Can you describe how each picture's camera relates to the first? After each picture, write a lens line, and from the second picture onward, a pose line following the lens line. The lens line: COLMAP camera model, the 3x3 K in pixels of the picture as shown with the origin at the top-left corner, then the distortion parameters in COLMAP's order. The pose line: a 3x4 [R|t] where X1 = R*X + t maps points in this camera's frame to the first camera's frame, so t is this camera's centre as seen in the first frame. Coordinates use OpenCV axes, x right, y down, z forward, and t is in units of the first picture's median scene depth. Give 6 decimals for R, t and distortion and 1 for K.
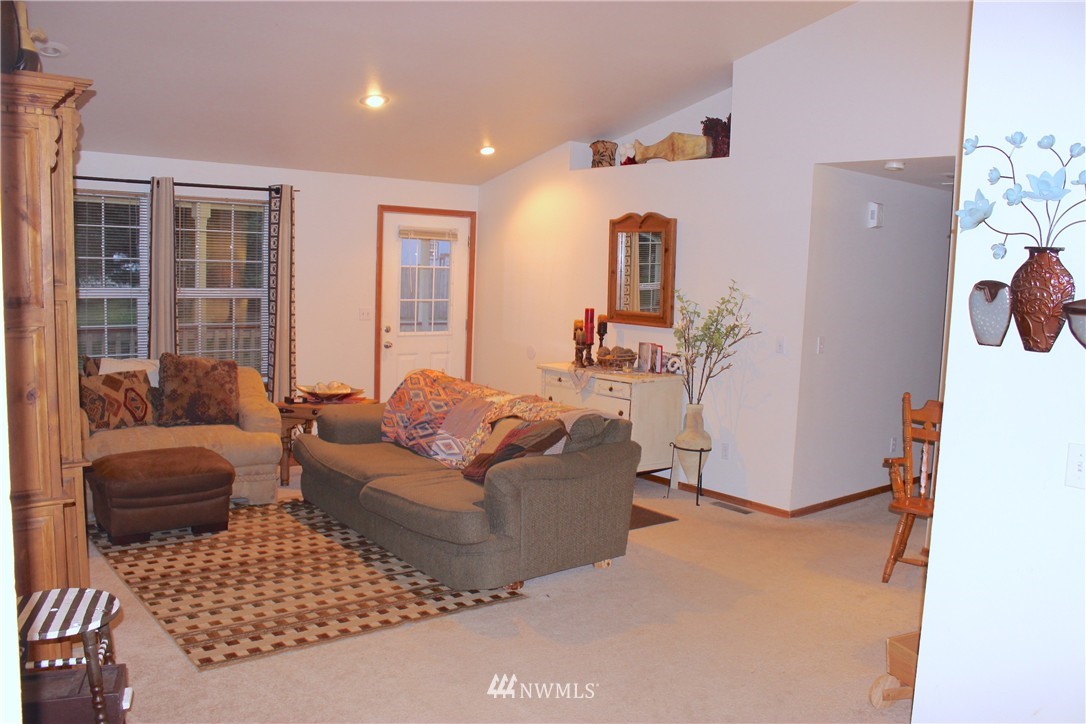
lens RADIAL K [[889.9, 0, 543.0], [0, 889.9, 362.0], [0, 0, 1]] dist [-0.150893, 0.142764]
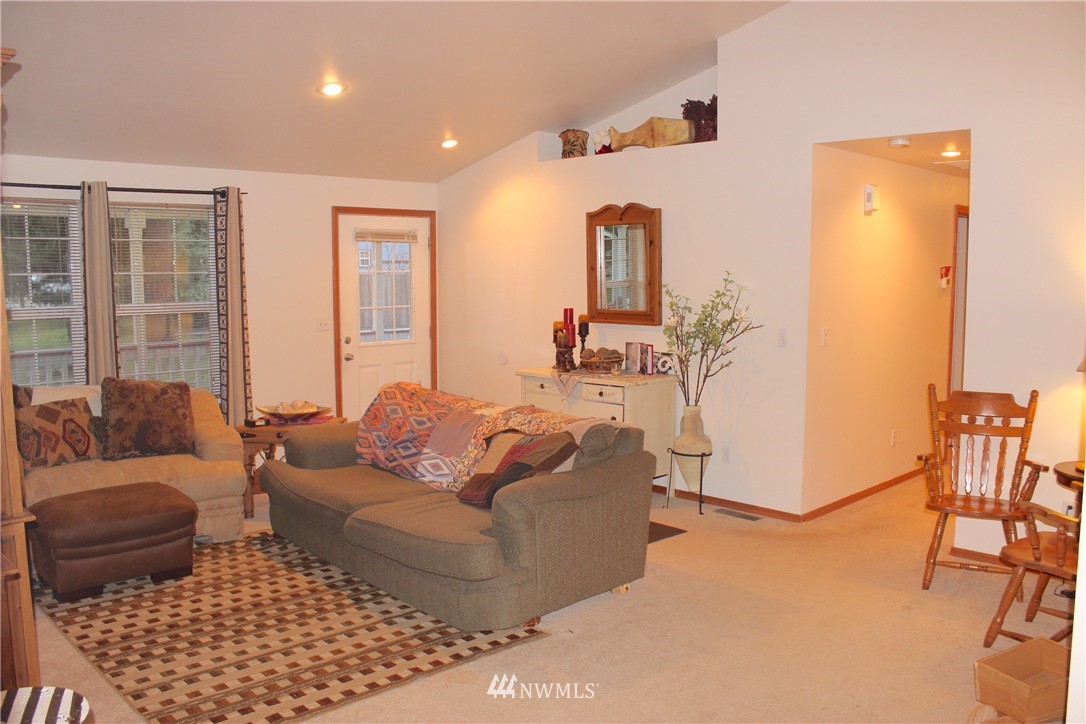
lens RADIAL K [[889.9, 0, 543.0], [0, 889.9, 362.0], [0, 0, 1]] dist [-0.150893, 0.142764]
pose [[0.996314, -0.045391, 0.072790, -0.055766], [0.045652, 0.998956, -0.001927, -0.004268], [-0.072626, 0.005243, 0.997345, 0.087320]]
